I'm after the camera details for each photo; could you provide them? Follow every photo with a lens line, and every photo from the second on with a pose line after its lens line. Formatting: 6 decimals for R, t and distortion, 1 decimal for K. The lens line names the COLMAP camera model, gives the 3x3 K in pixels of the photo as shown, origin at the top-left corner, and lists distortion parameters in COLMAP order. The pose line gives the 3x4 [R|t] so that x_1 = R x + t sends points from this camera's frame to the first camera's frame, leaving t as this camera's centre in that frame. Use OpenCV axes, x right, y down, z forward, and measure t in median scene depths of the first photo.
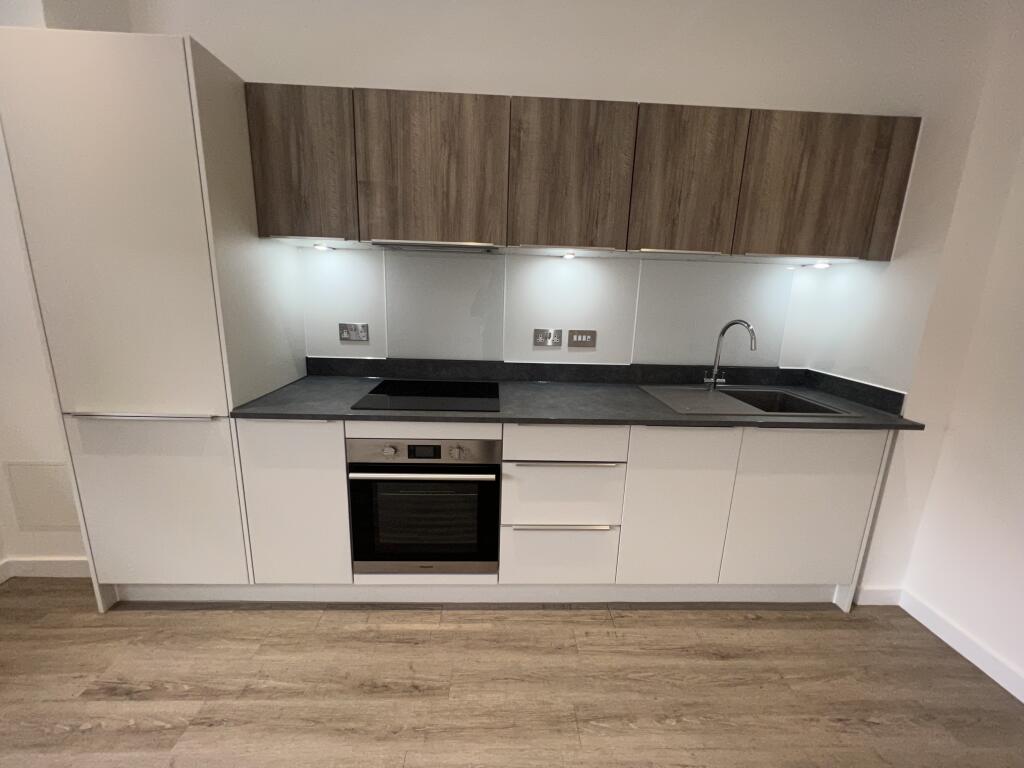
lens RADIAL K [[406.9, 0, 510.5], [0, 406.9, 378.9], [0, 0, 1]] dist [0.007946, 0.000093]
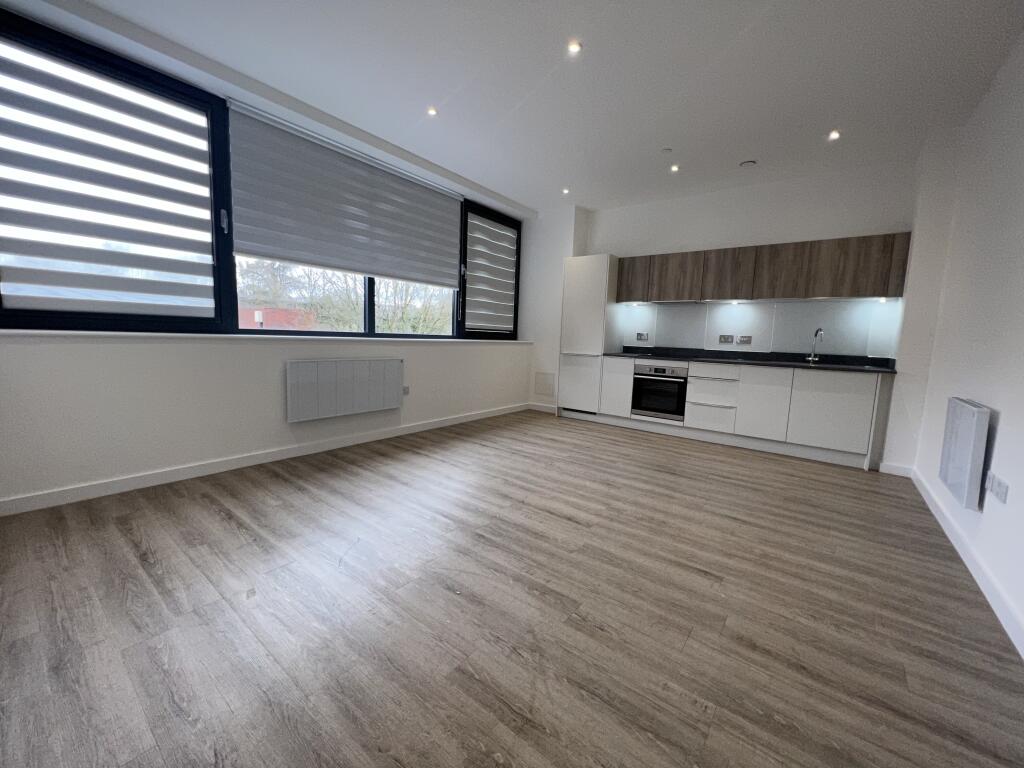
lens RADIAL K [[406.9, 0, 510.5], [0, 406.9, 378.9], [0, 0, 1]] dist [0.007946, 0.000093]
pose [[0.768266, 0.065505, -0.636770, 0.802647], [-0.147619, 0.986068, -0.076667, 0.597293], [0.622876, 0.152900, 0.767233, -1.841281]]
